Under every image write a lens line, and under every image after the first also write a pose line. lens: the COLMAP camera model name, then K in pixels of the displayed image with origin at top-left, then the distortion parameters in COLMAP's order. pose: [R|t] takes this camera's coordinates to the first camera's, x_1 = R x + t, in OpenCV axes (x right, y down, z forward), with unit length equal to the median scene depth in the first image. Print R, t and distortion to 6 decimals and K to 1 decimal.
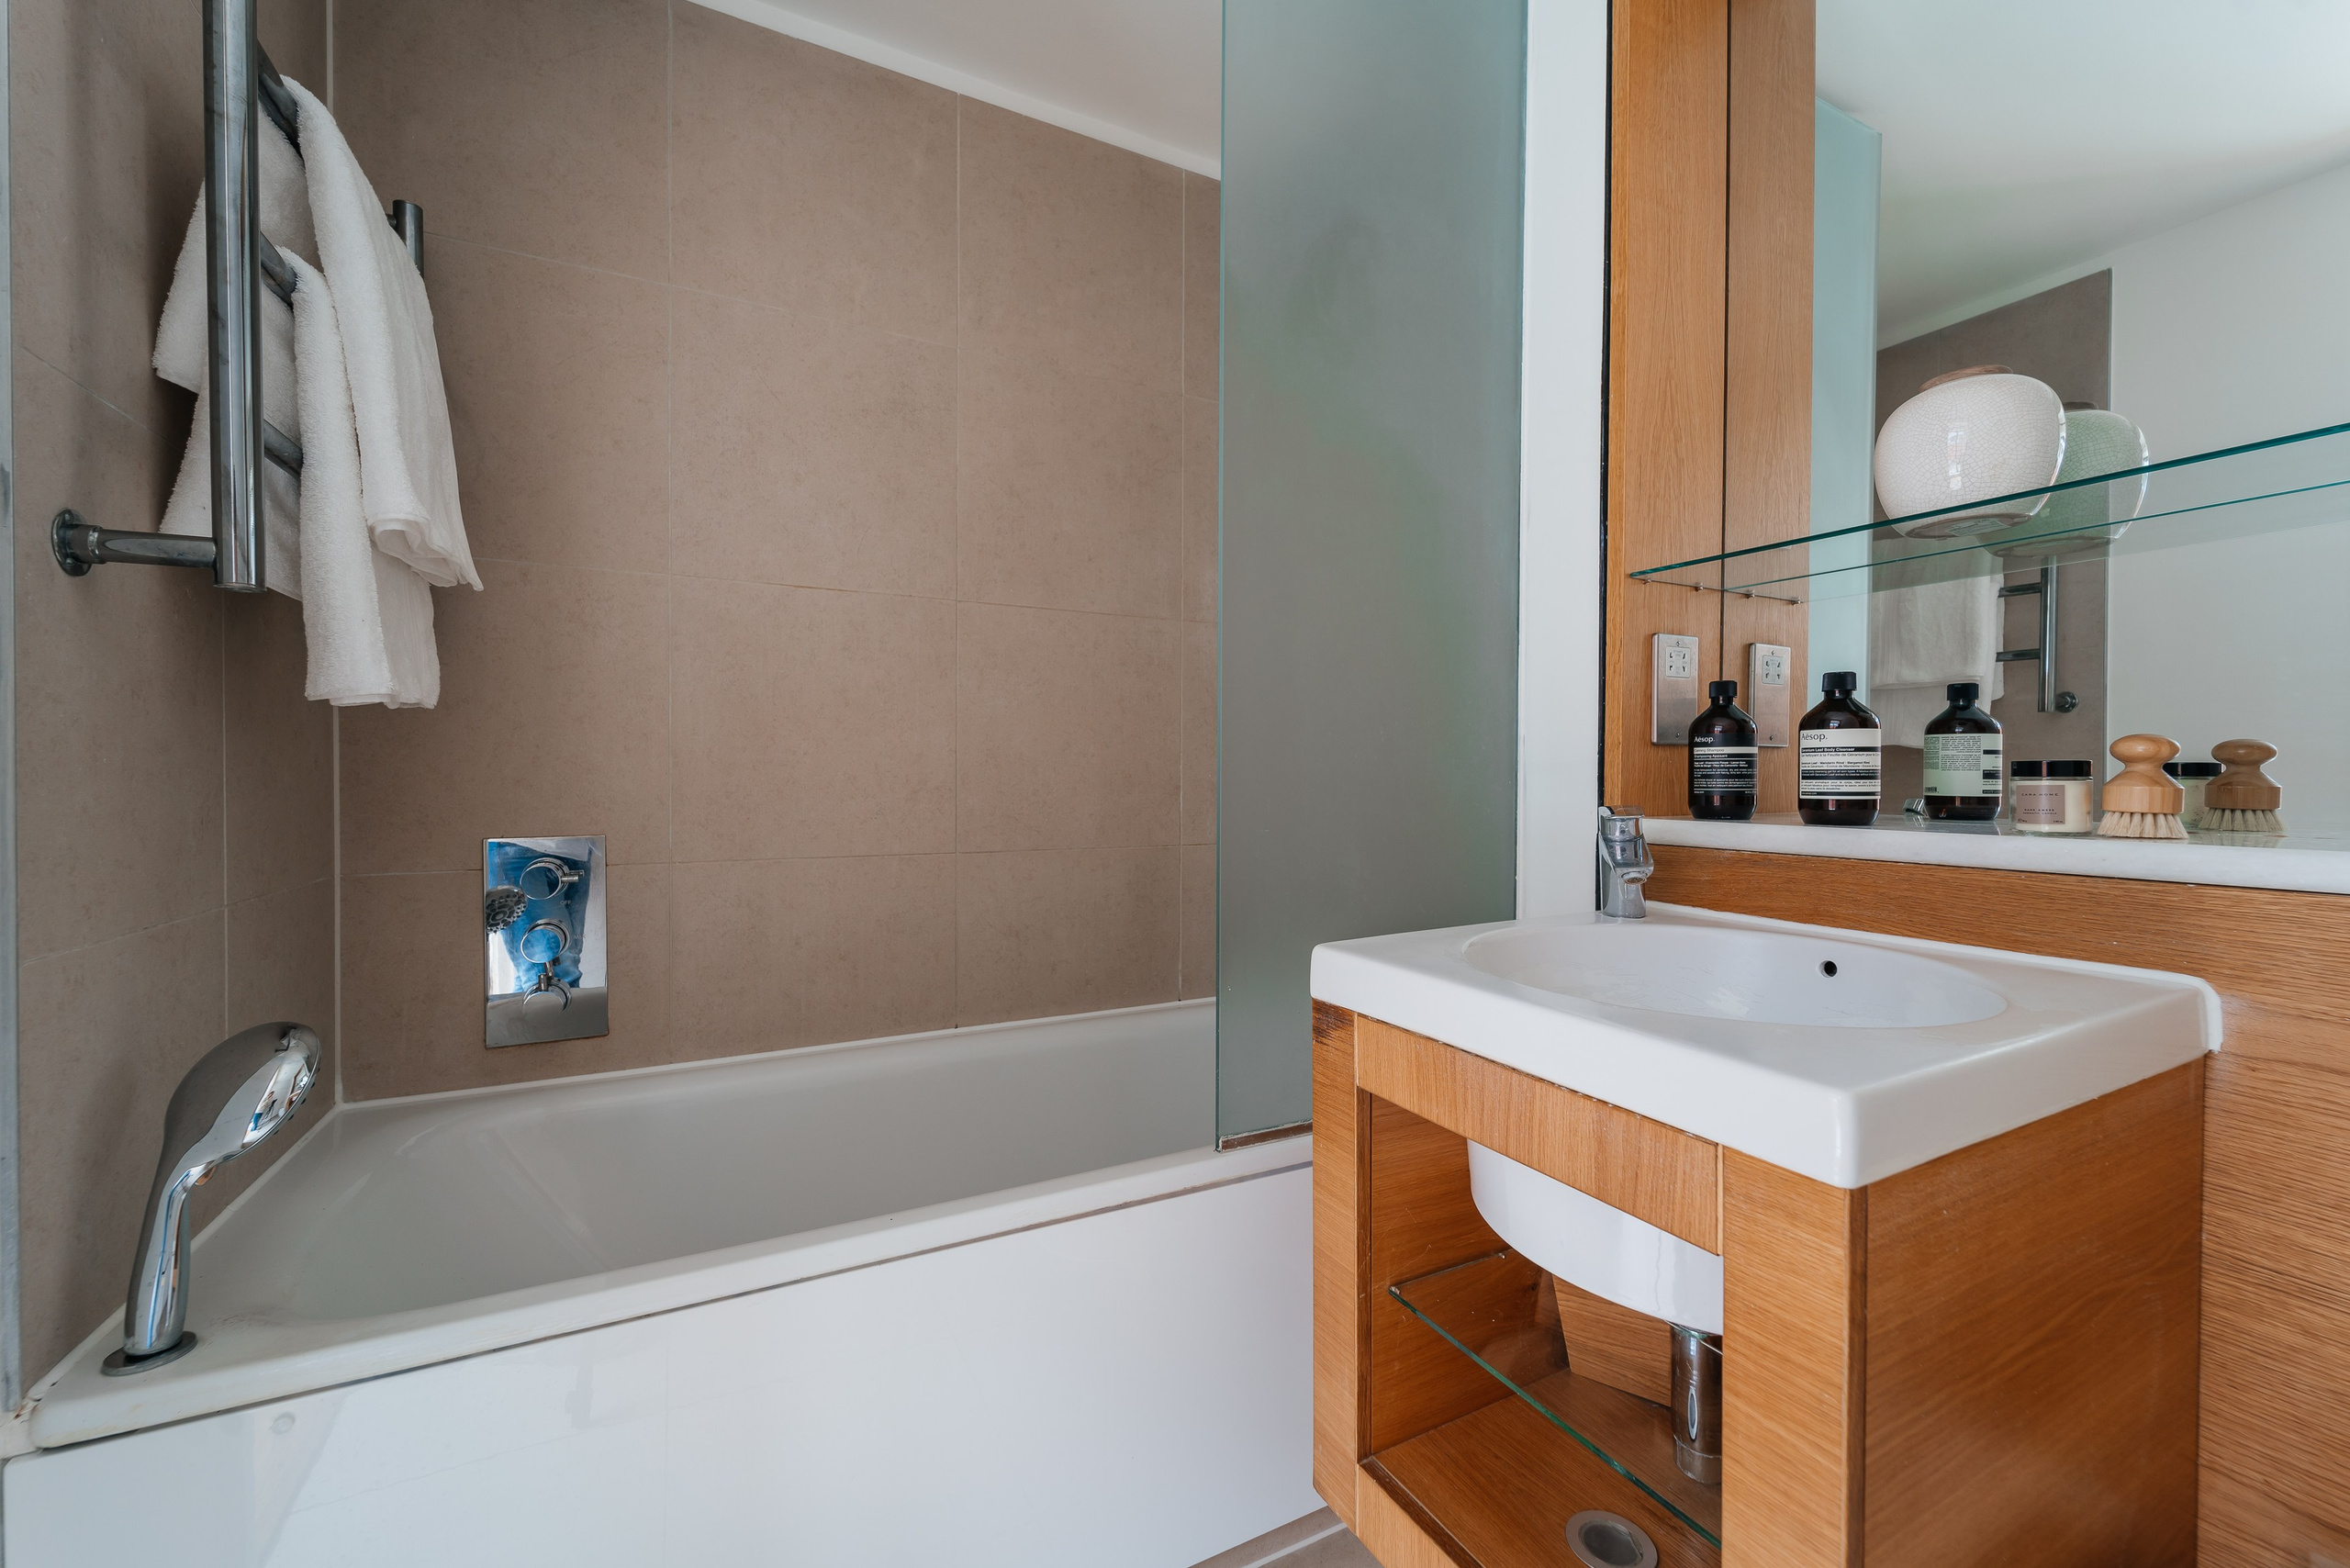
lens RADIAL K [[946.9, 0, 1186.6], [0, 946.9, 782.7], [0, 0, 1]] dist [0.001276, -0.000742]
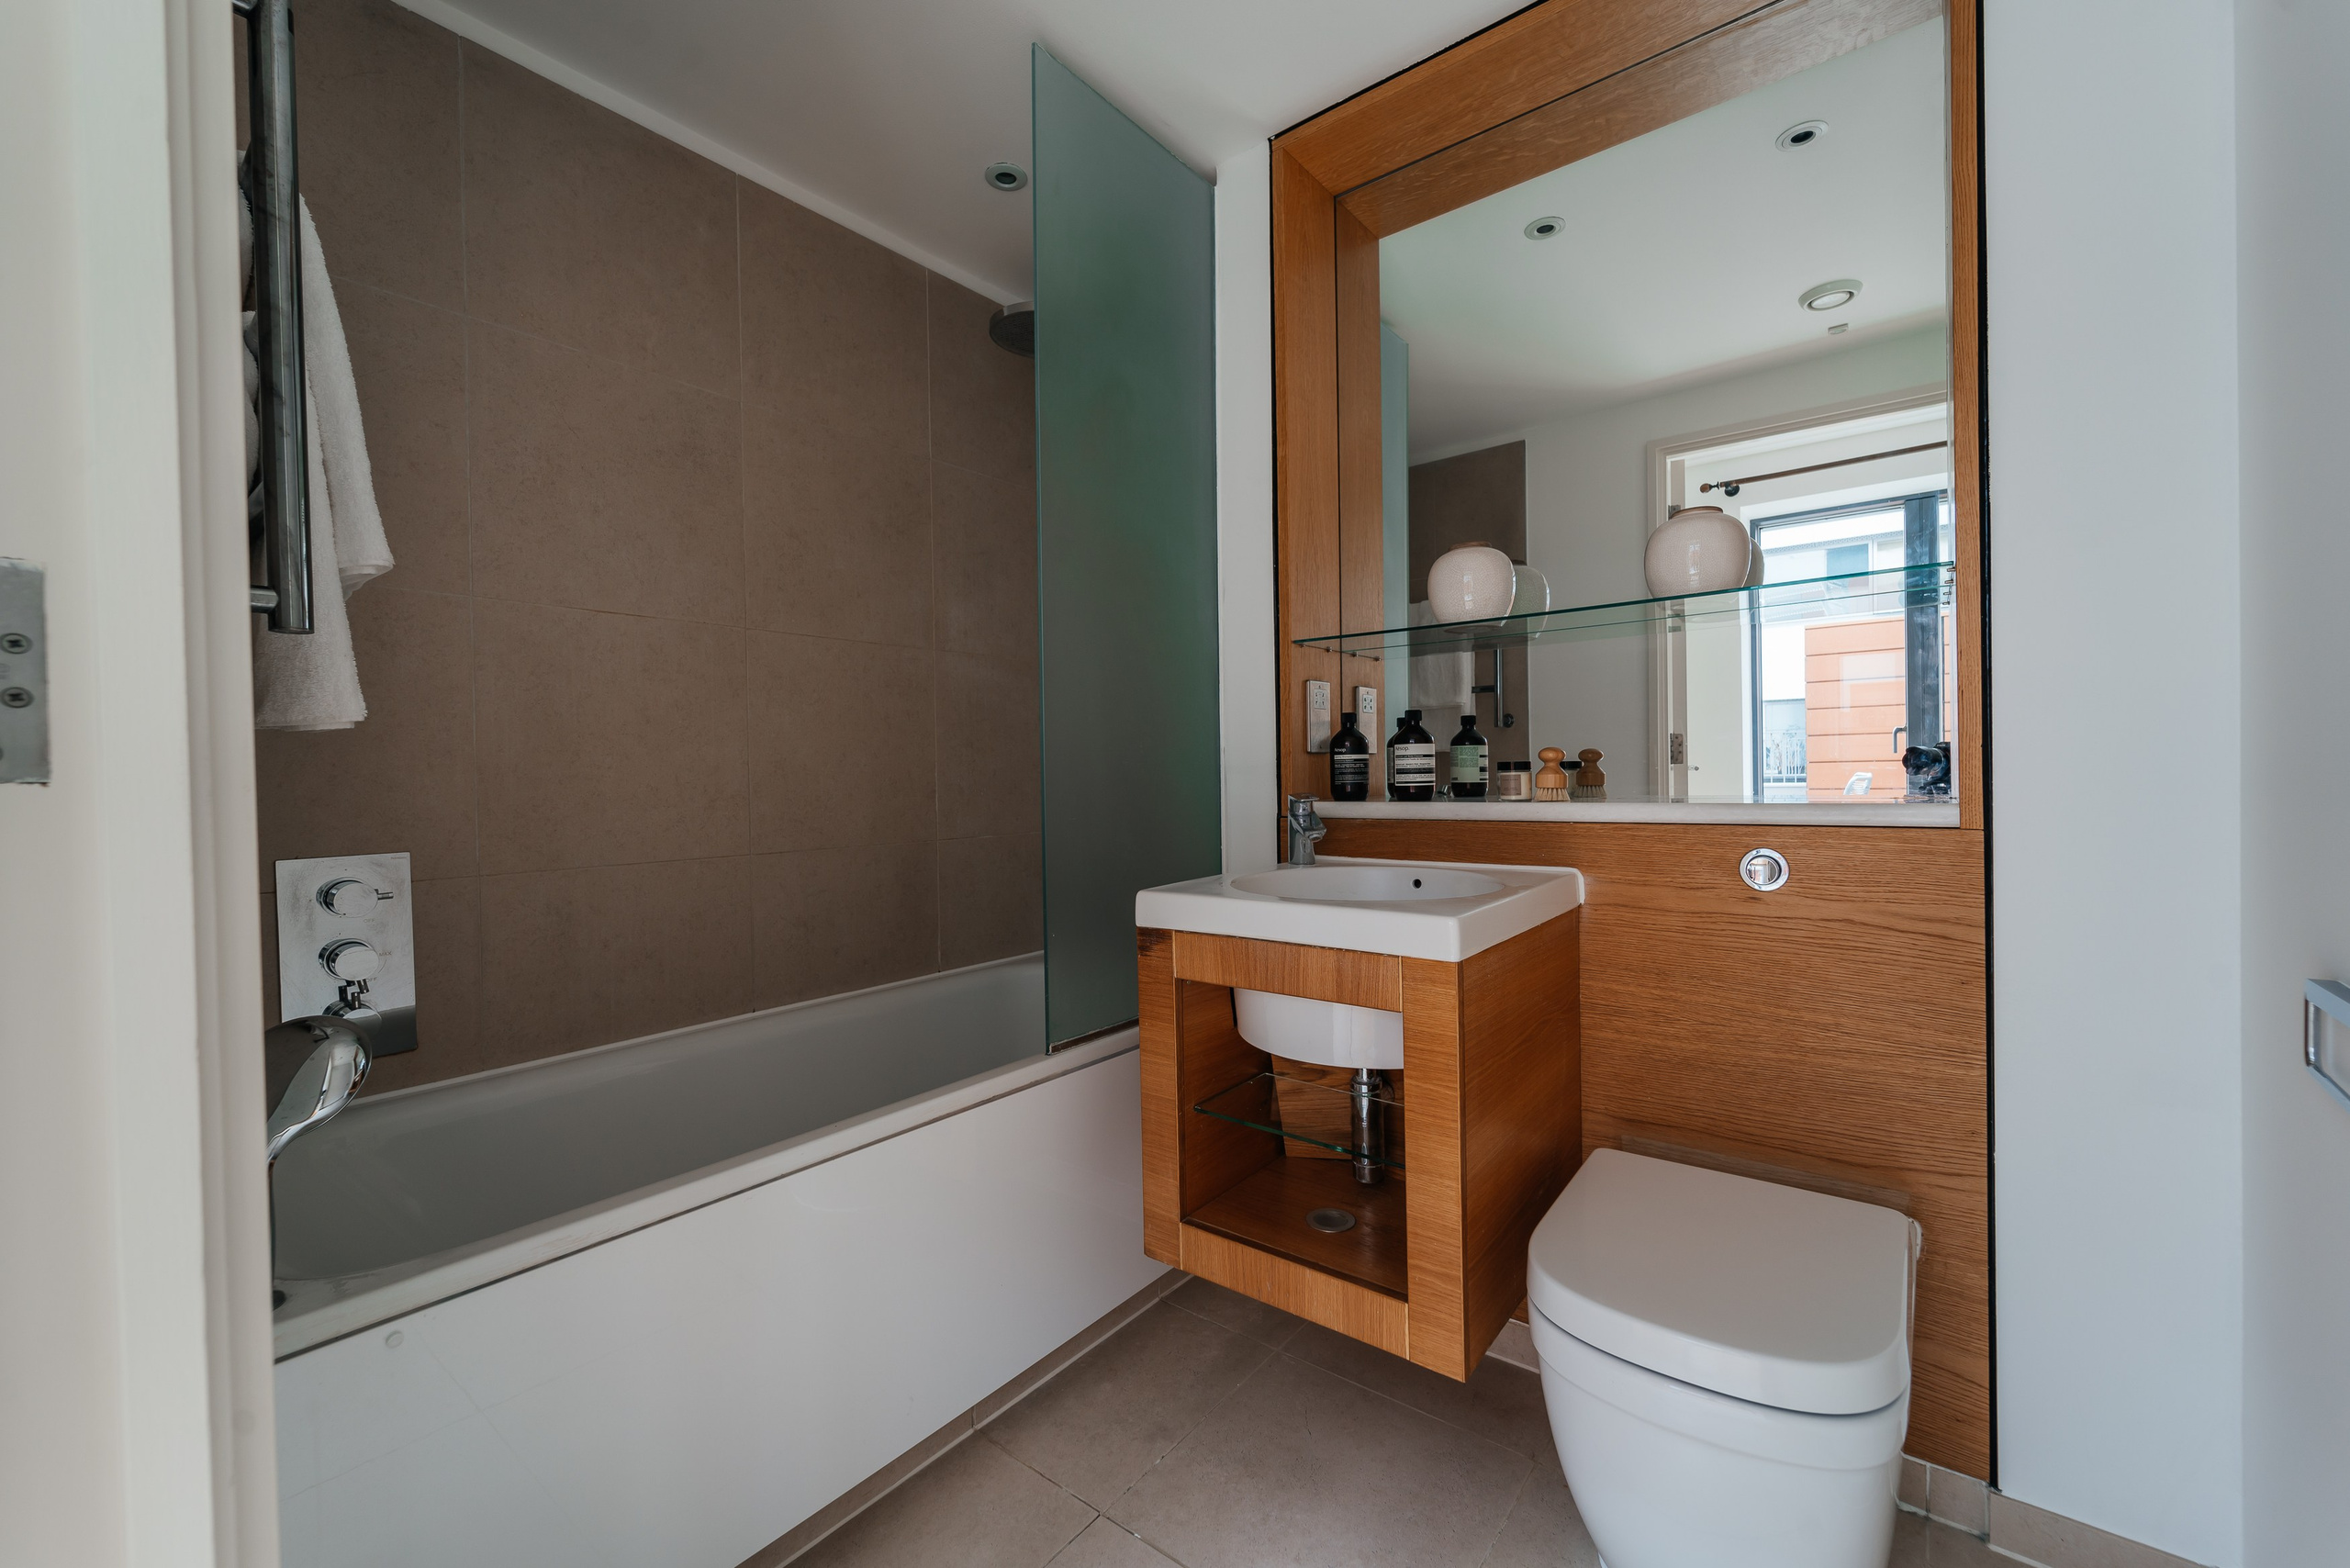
lens RADIAL K [[946.9, 0, 1186.6], [0, 946.9, 782.7], [0, 0, 1]] dist [0.001276, -0.000742]
pose [[0.909456, -0.022484, 0.415192, -0.356758], [0.024221, 0.999706, 0.001083, 0.000714], [-0.415095, 0.009072, 0.909733, -0.339235]]
